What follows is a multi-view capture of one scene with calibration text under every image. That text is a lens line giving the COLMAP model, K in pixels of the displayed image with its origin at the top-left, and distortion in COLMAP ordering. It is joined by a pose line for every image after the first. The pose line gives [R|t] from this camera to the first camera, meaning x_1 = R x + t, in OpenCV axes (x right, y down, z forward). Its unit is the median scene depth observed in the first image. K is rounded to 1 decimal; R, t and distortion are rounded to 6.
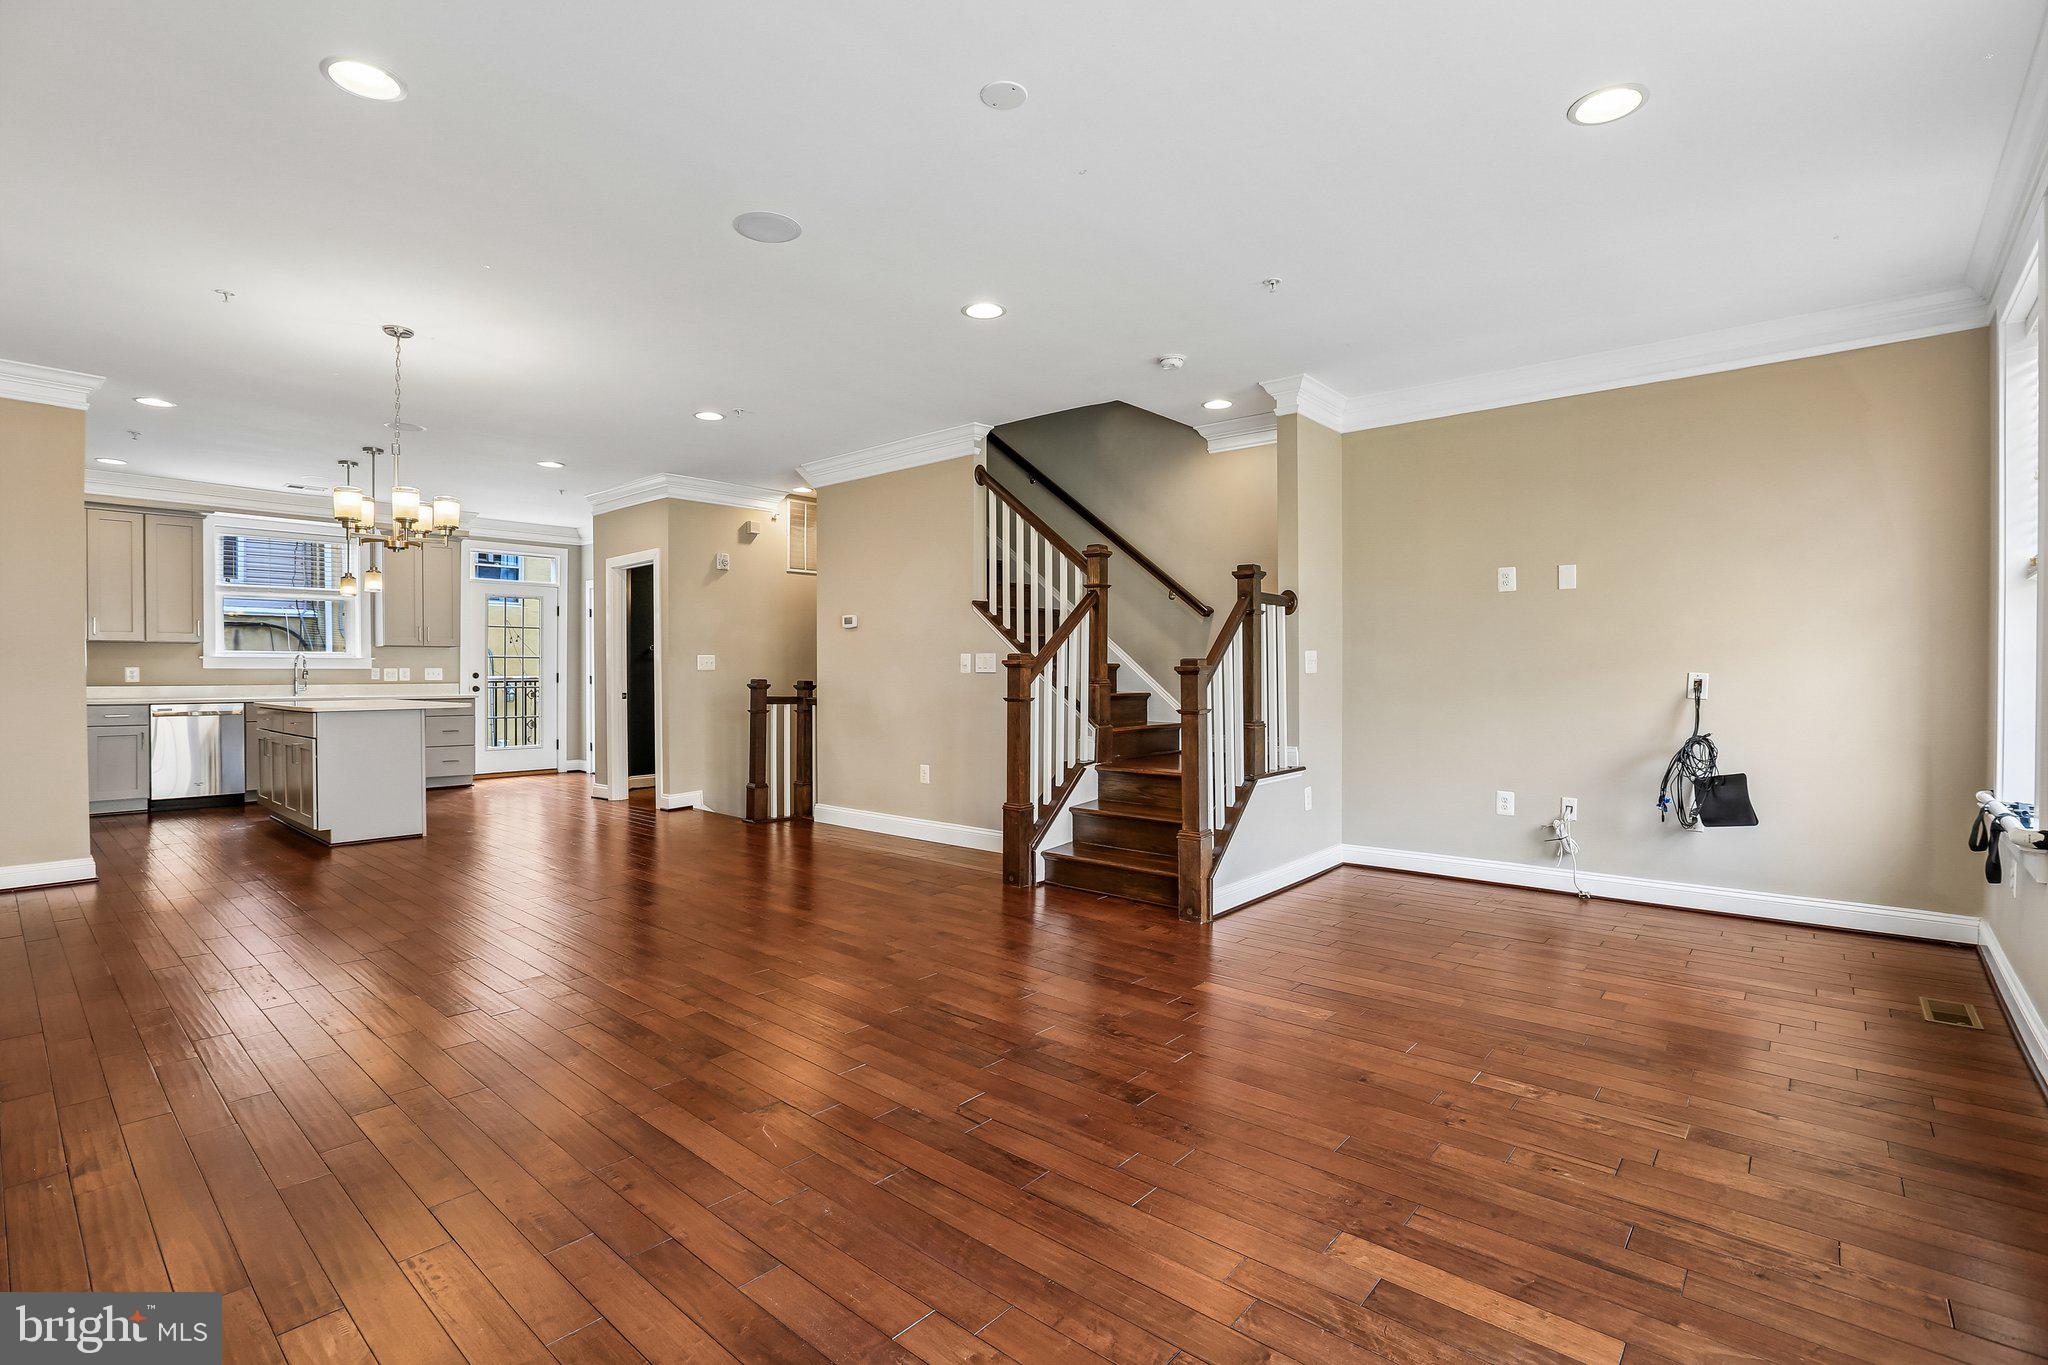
lens RADIAL K [[962.9, 0, 1021.6], [0, 962.9, 678.9], [0, 0, 1]] dist [-0.021392, 0.005669]
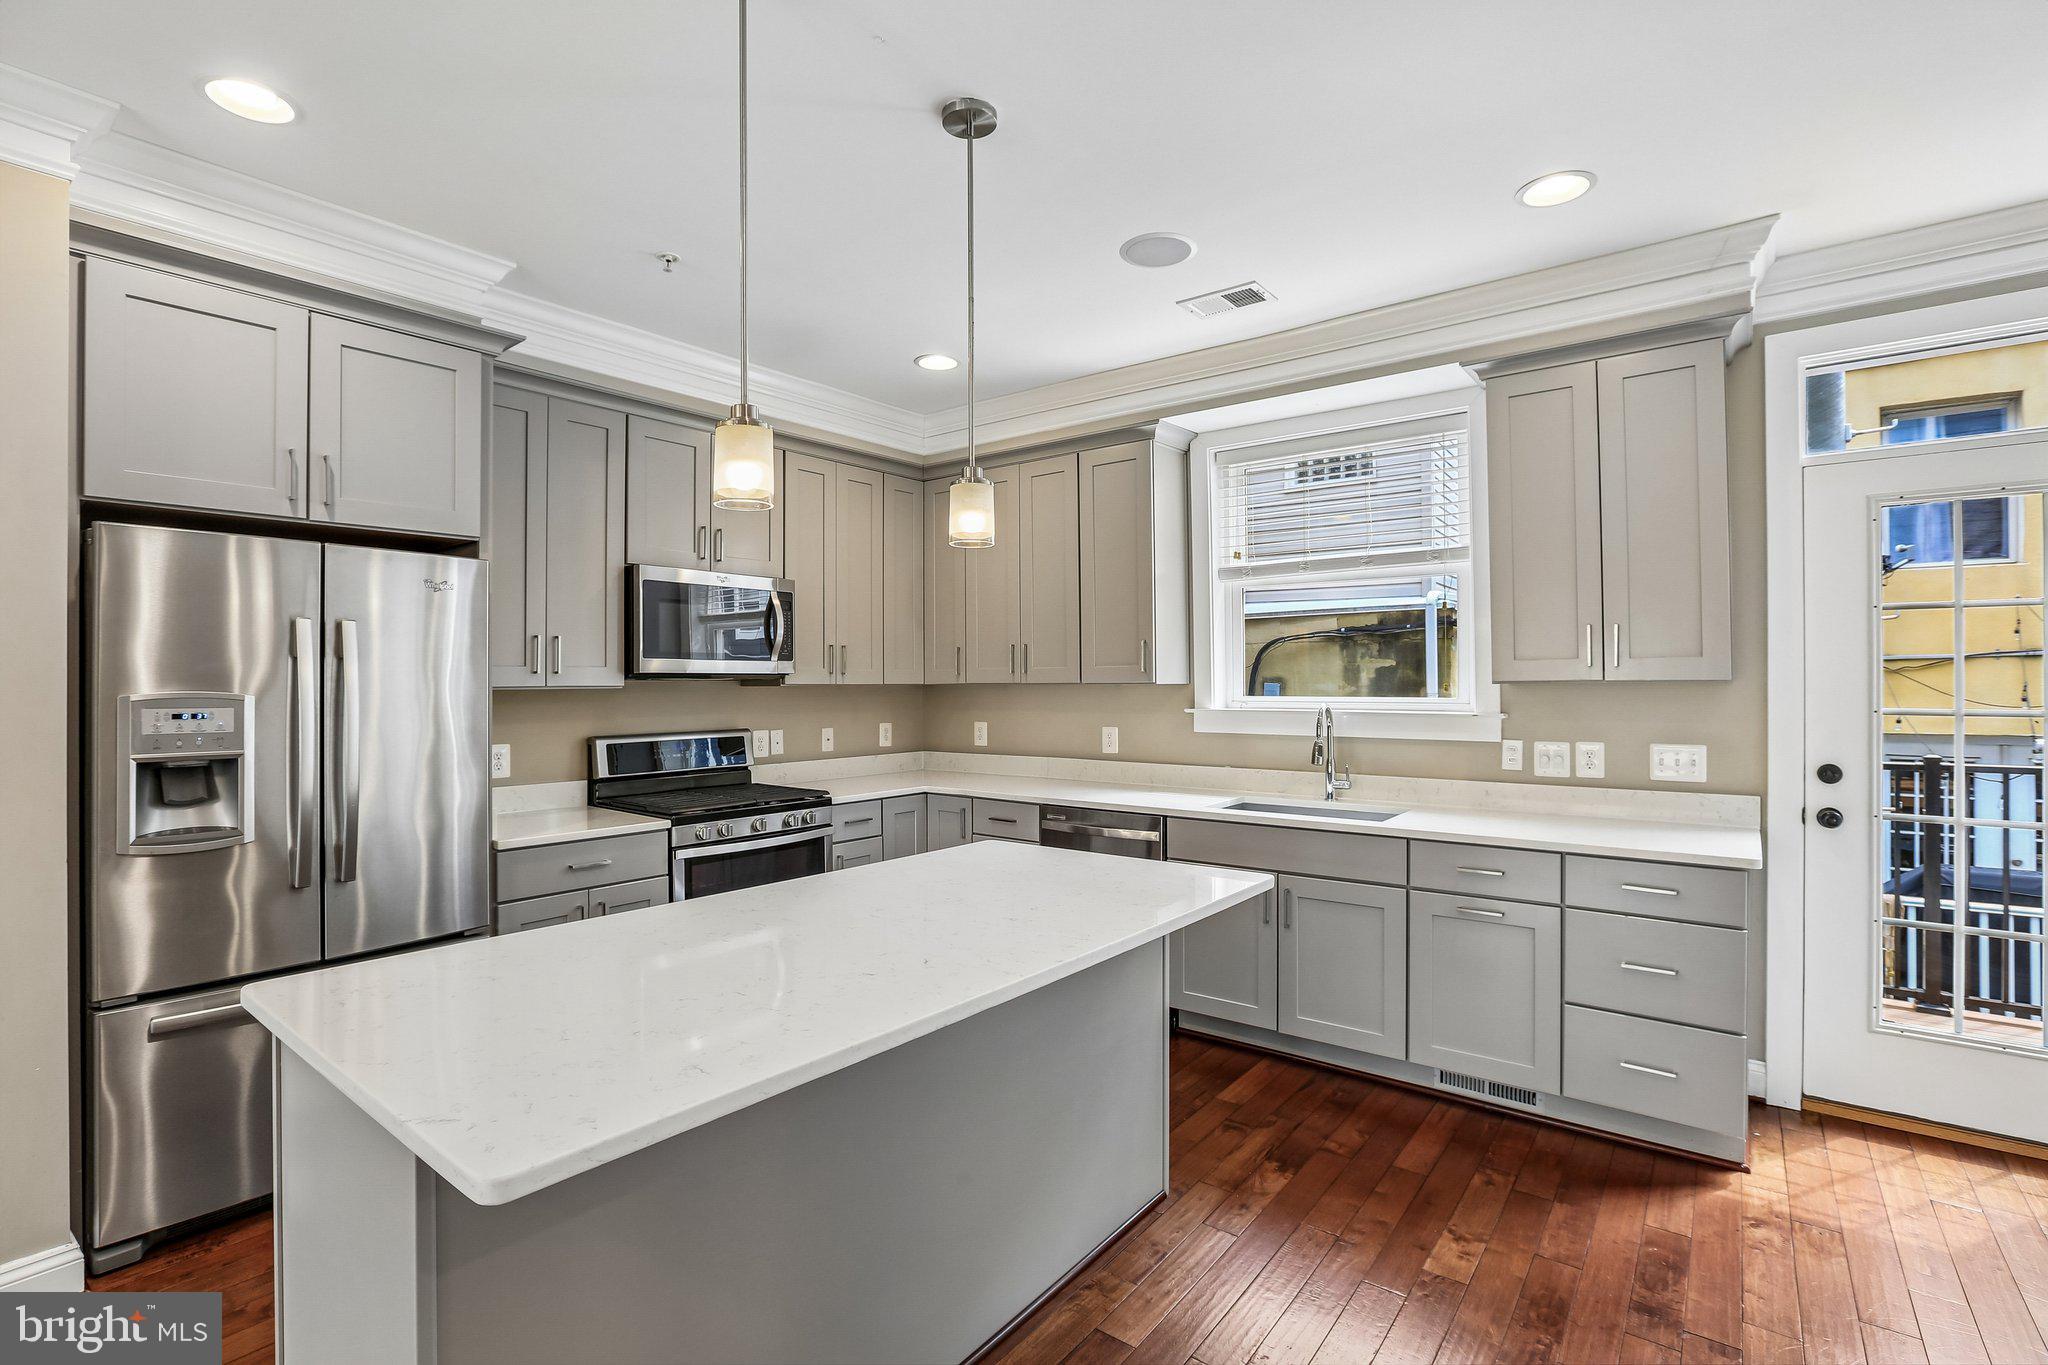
lens RADIAL K [[962.9, 0, 1022.9], [0, 962.9, 678.3], [0, 0, 1]] dist [-0.021392, 0.005669]
pose [[0.055135, -0.003525, -0.998473, -0.304567], [-0.002820, 0.999989, -0.003687, -0.033484], [0.998475, 0.003019, 0.055124, 0.775172]]
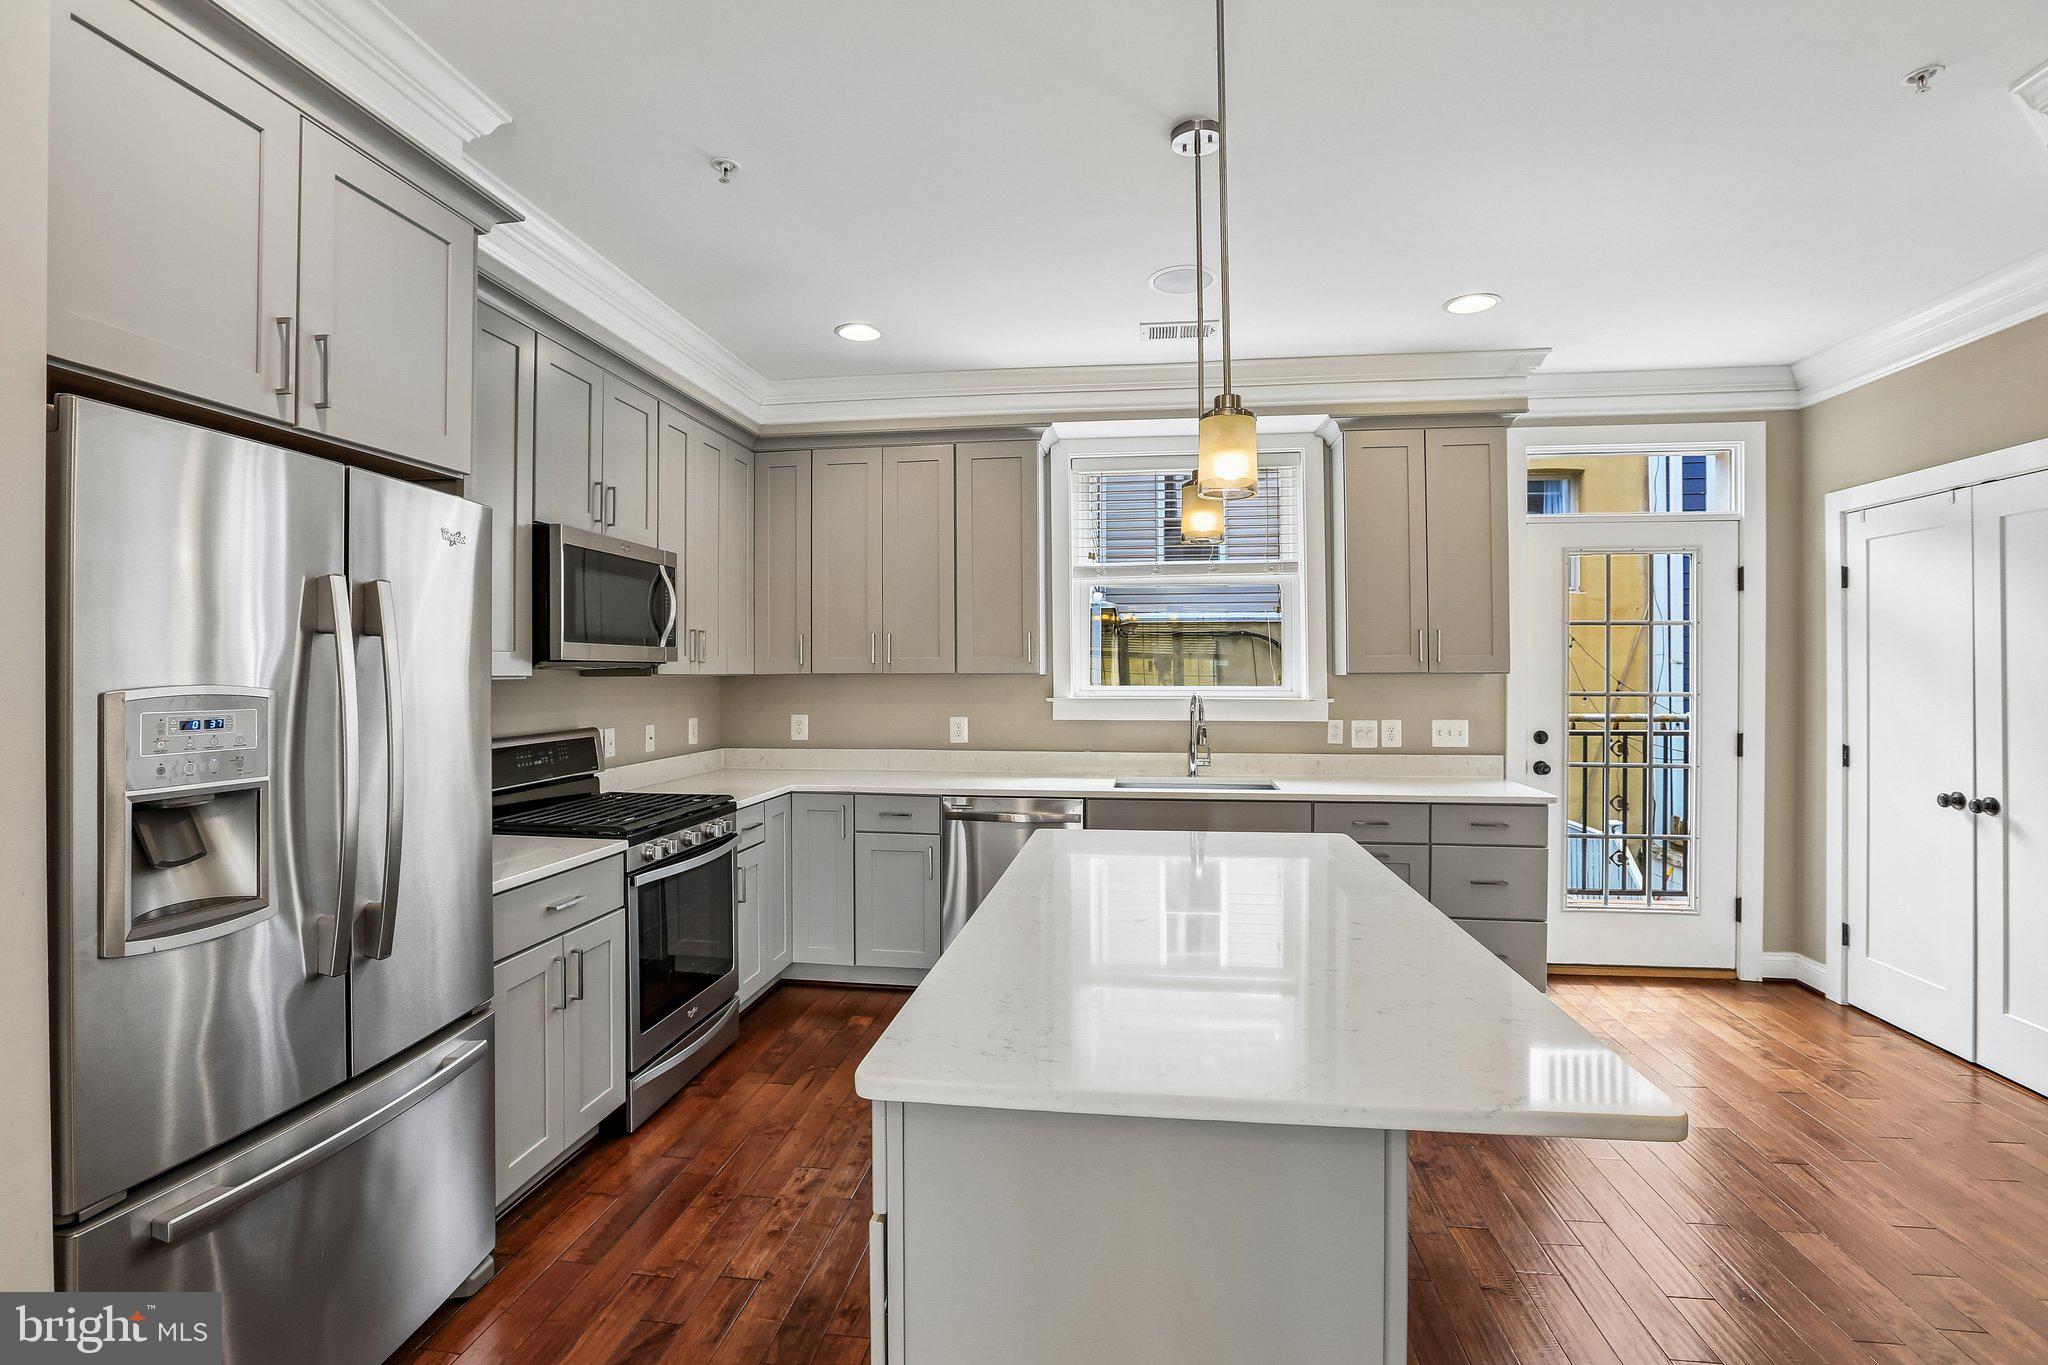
lens RADIAL K [[962.9, 0, 1018.1], [0, 962.9, 671.6], [0, 0, 1]] dist [-0.021392, 0.005669]
pose [[0.552430, 0.000323, -0.833559, -0.360983], [-0.005087, 0.999983, -0.002983, -0.032644], [0.833544, 0.005888, 0.552422, 0.596683]]
